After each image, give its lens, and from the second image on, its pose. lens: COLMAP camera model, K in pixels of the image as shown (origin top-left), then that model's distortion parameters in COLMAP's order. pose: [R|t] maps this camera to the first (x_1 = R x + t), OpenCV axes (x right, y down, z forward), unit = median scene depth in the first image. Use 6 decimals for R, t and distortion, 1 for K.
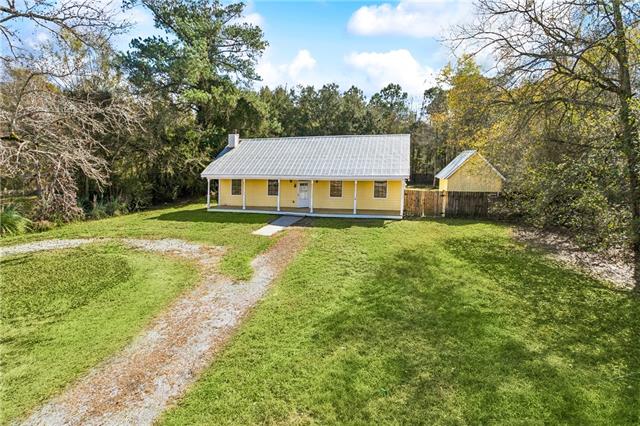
lens RADIAL K [[325.7, 0, 319.8], [0, 325.7, 212.3], [0, 0, 1]] dist [0.001116, 0.000180]
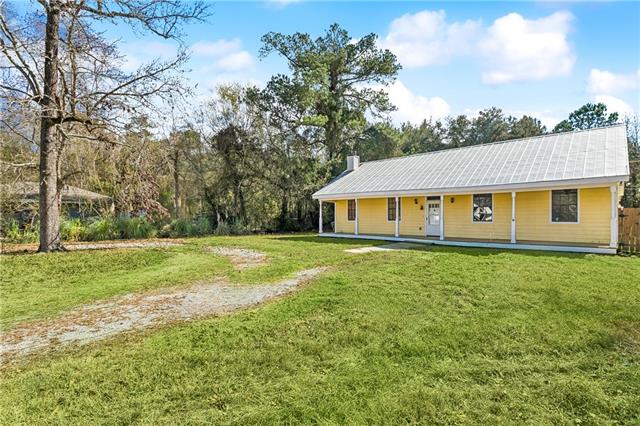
lens RADIAL K [[315.6, 0, 272.5], [0, 315.6, 215.2], [0, 0, 1]] dist [0.002624, -0.000711]
pose [[0.839060, -0.000485, -0.544039, 0.038968], [-0.066437, 0.992424, -0.103350, 0.041612], [0.539967, 0.122862, 0.832671, 0.158361]]
